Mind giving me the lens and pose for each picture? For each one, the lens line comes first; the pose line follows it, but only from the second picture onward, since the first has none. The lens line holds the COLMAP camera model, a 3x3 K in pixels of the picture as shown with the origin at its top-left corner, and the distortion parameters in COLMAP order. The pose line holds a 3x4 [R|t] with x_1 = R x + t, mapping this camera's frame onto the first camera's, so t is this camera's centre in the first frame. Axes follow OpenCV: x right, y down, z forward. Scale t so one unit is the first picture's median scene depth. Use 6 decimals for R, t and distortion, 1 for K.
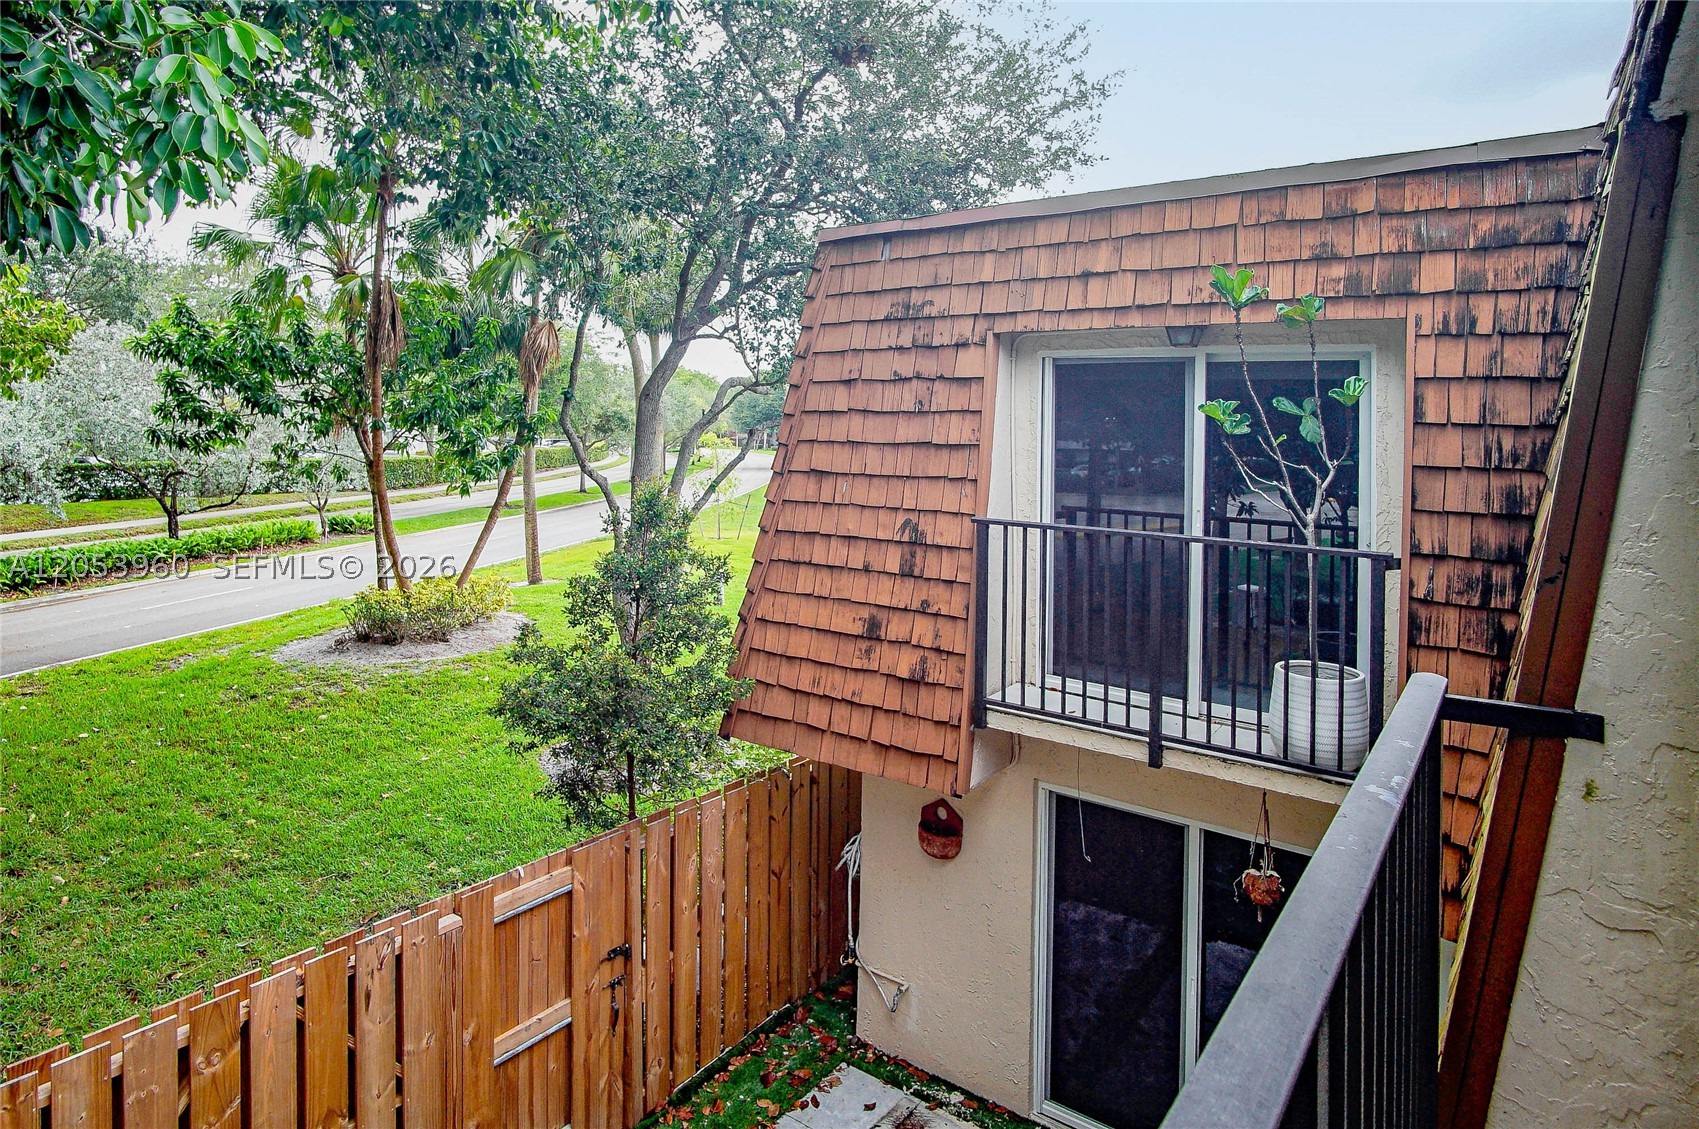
lens RADIAL K [[931.5, 0, 788.4], [0, 931.5, 428.5], [0, 0, 1]] dist [-0.021143, 0.004772]
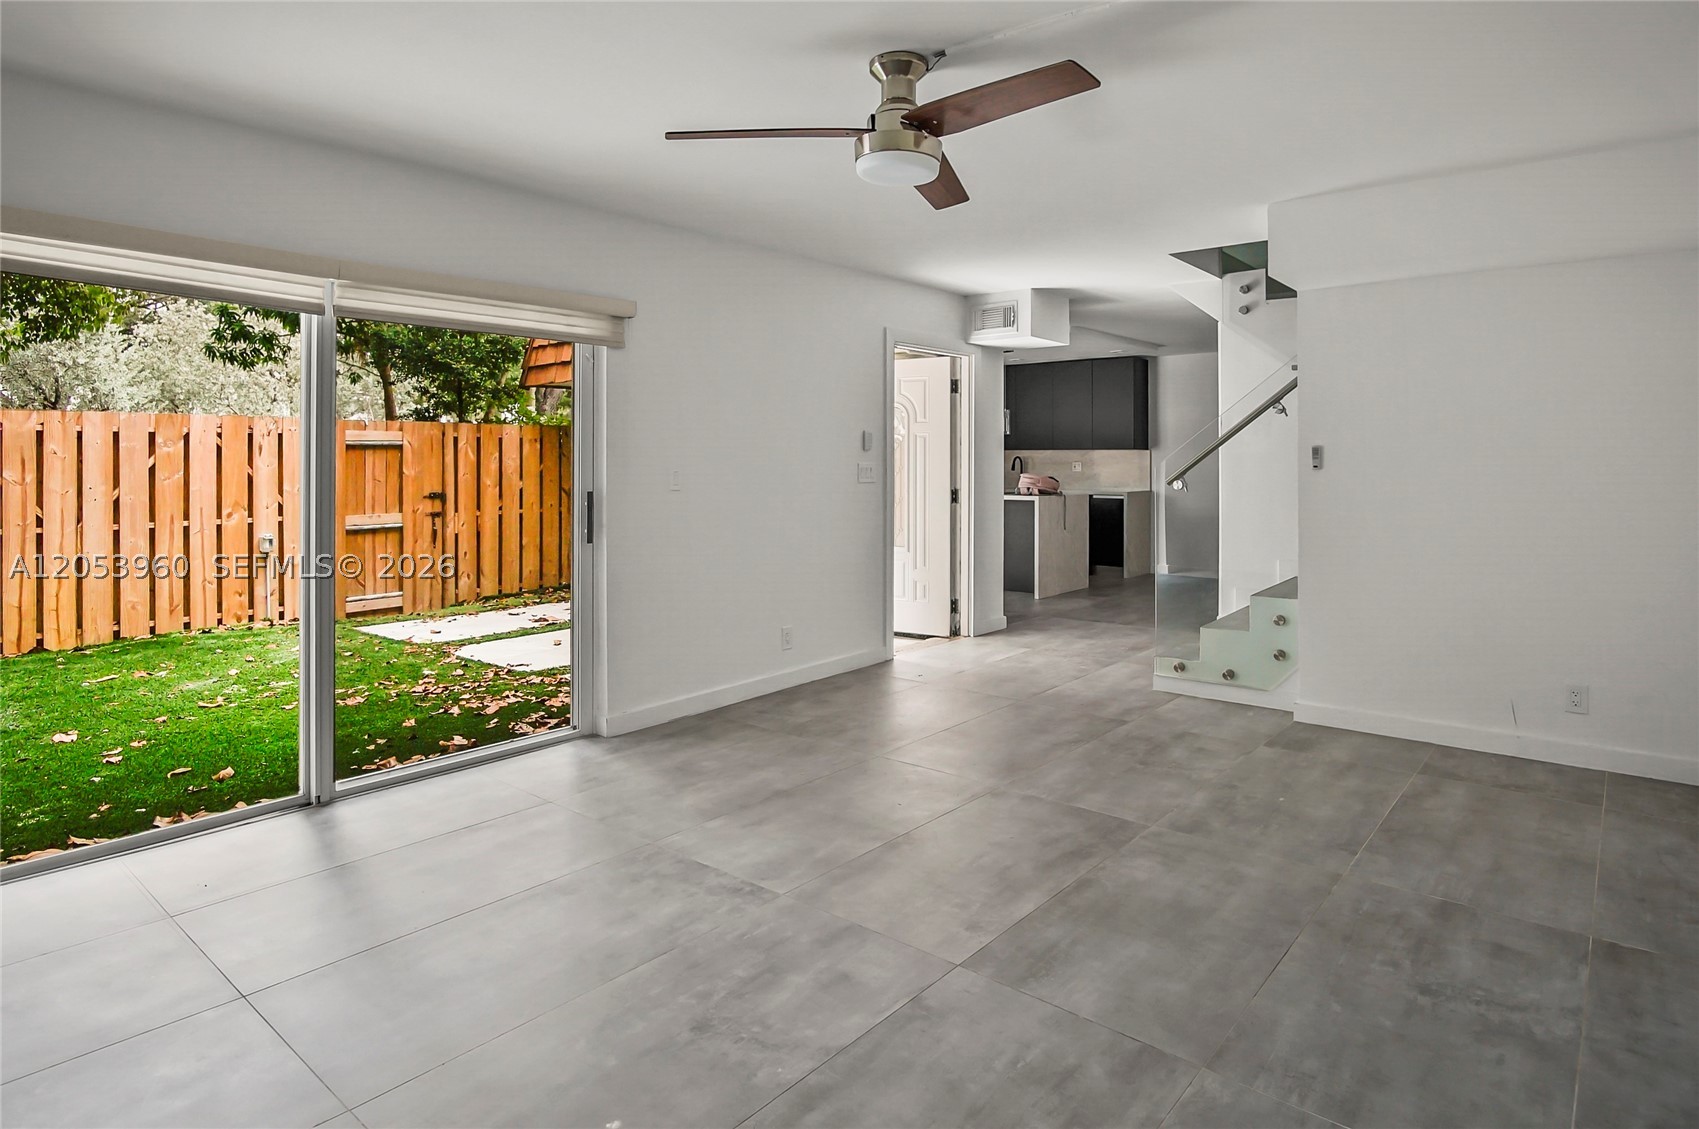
lens RADIAL K [[931.5, 0, 812.5], [0, 931.5, 465.4], [0, 0, 1]] dist [-0.021143, 0.004772]
pose [[0.997816, -0.024737, -0.061252, 0.562205], [0.023757, 0.999579, -0.016677, 0.554388], [0.061639, 0.015185, 0.997983, -0.561665]]
